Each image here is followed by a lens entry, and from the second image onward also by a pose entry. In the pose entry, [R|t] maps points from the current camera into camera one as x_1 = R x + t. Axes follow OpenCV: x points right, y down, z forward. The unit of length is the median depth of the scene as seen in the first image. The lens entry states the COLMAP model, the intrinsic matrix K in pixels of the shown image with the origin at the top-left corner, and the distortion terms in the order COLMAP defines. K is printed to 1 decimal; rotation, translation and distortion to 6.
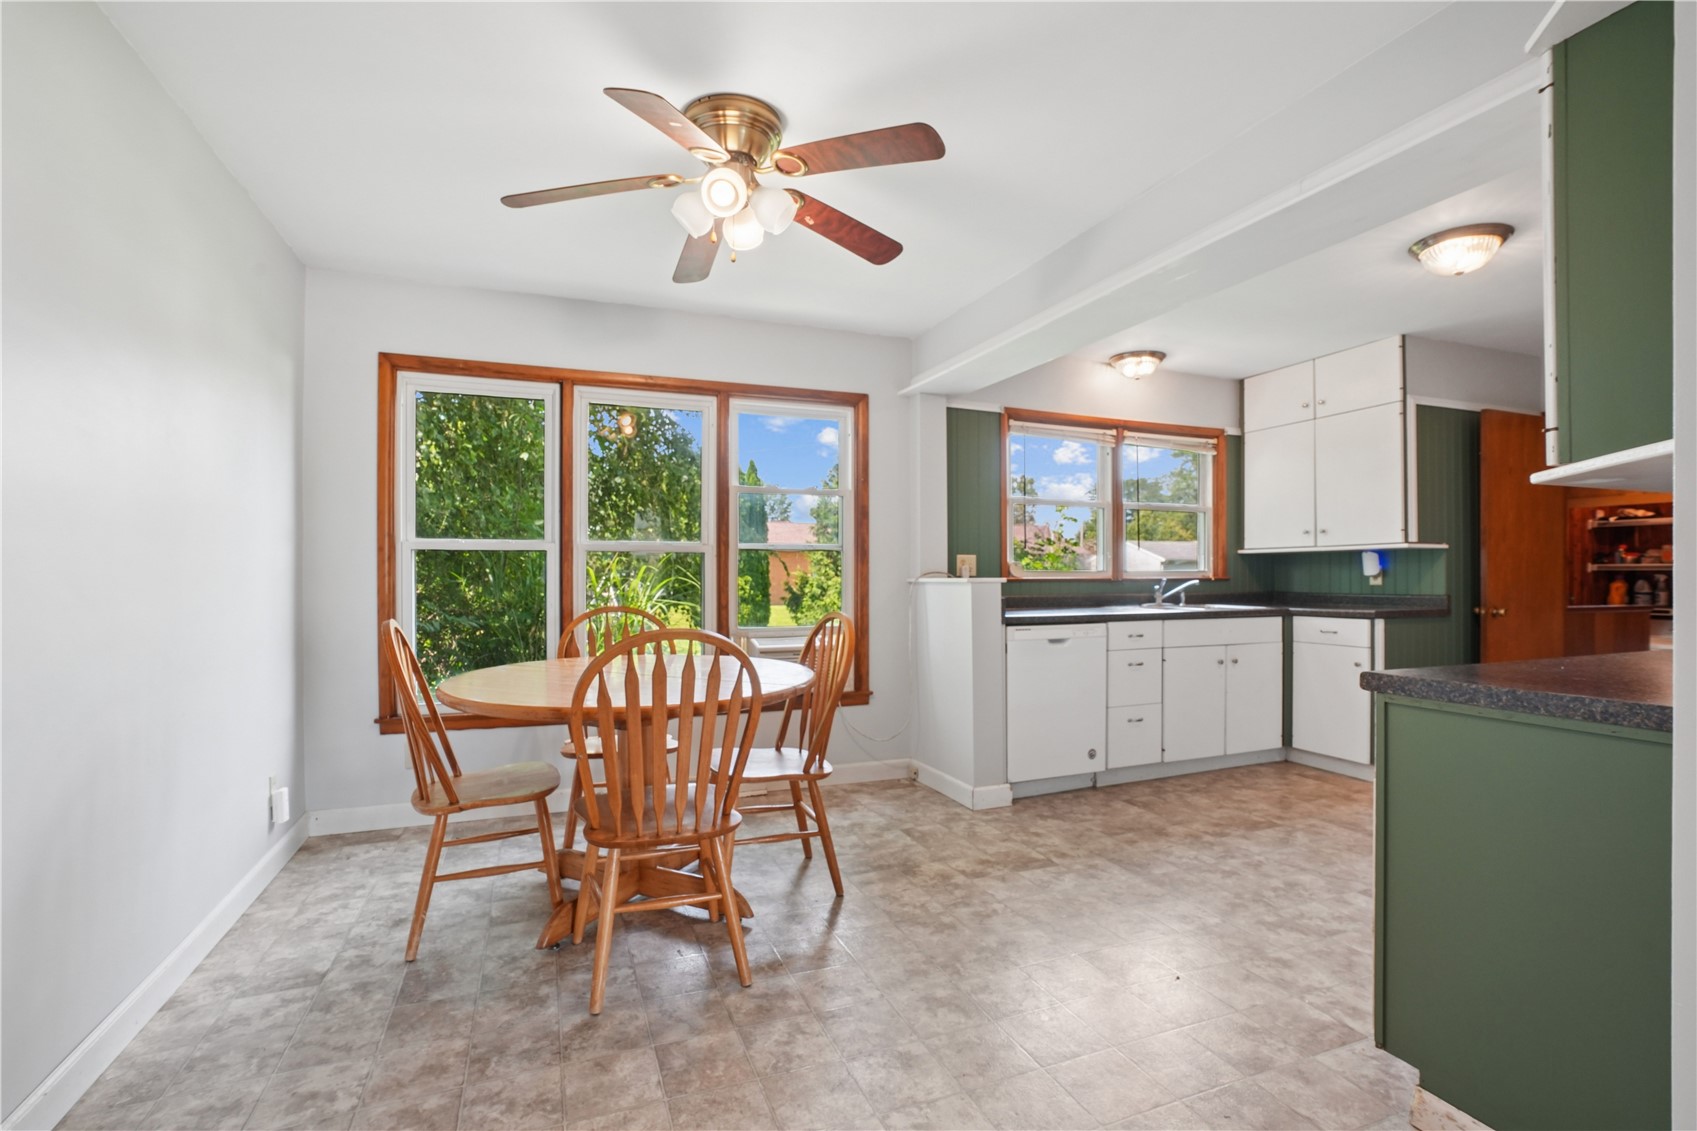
lens RADIAL K [[787.2, 0, 847.1], [0, 787.2, 570.5], [0, 0, 1]] dist [-0.059046, 0.021384]
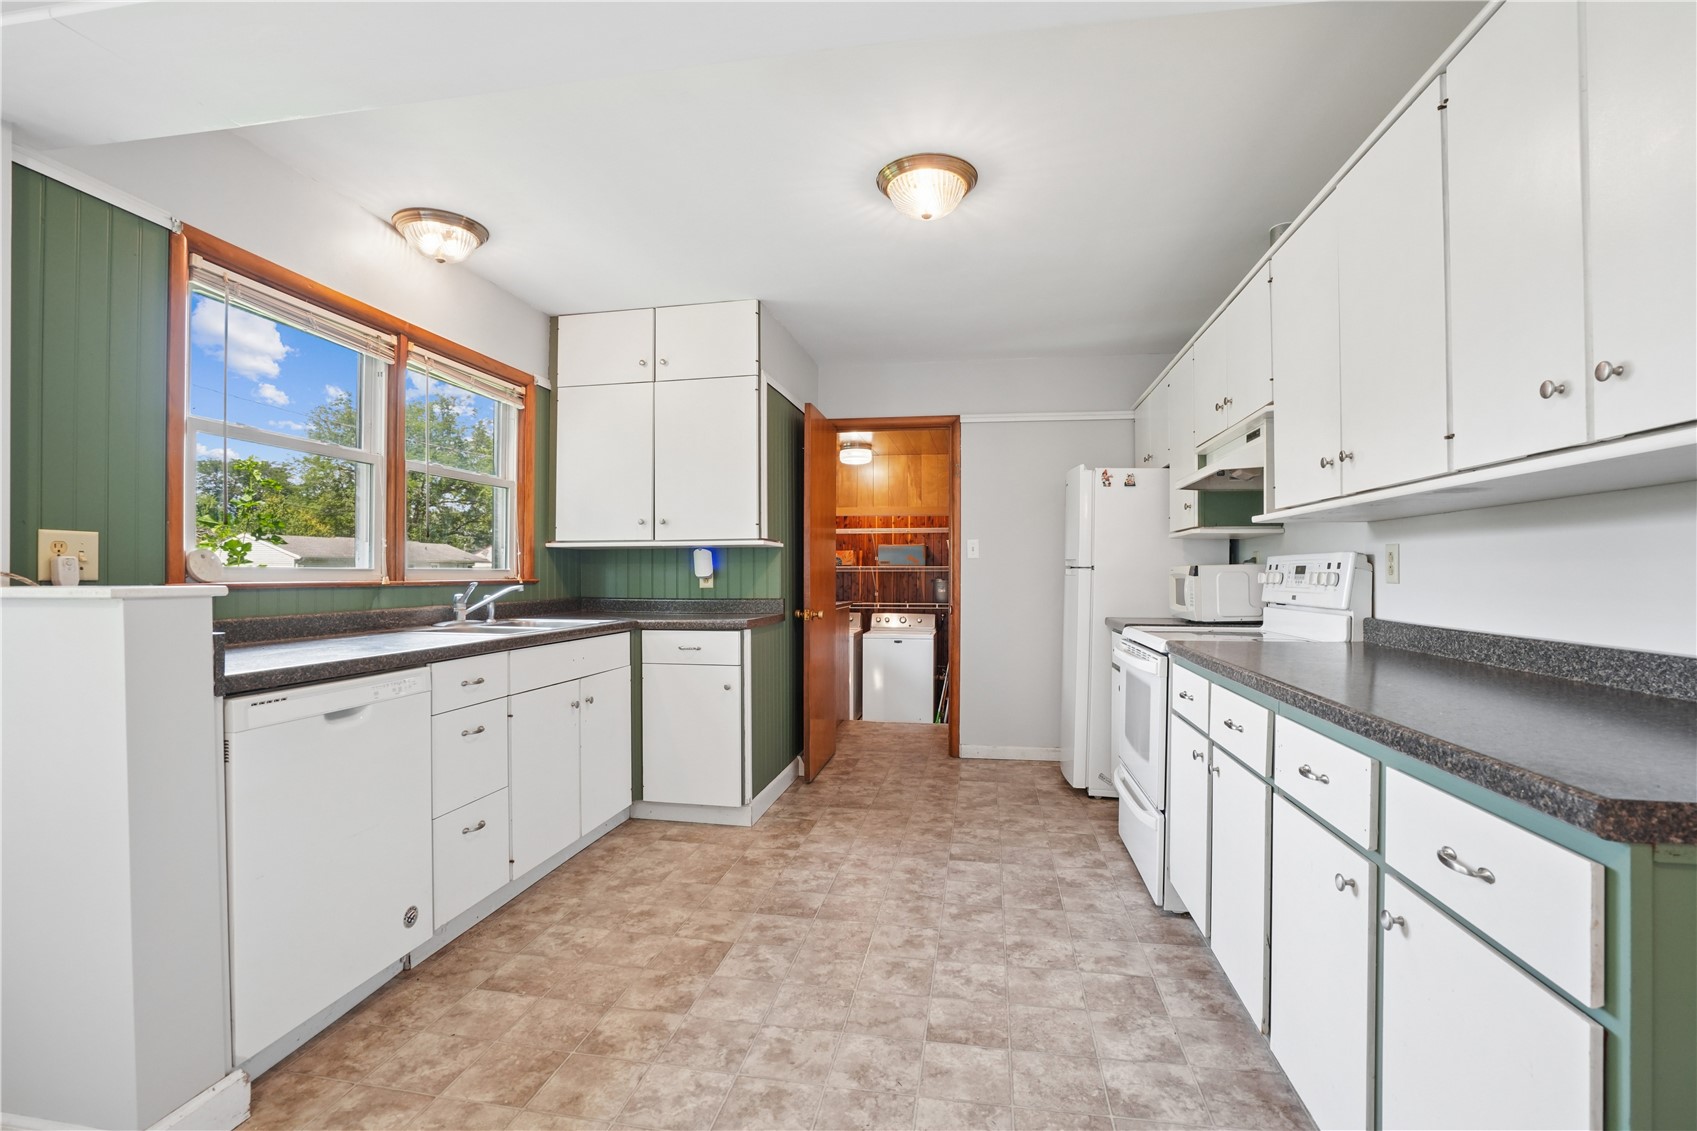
lens RADIAL K [[787.2, 0, 847.1], [0, 787.2, 570.5], [0, 0, 1]] dist [-0.059046, 0.021384]
pose [[0.525305, 0.004378, 0.850902, 0.023083], [-0.004581, 0.999987, -0.002317, 0.000556], [-0.850901, -0.002681, 0.525319, 0.421662]]
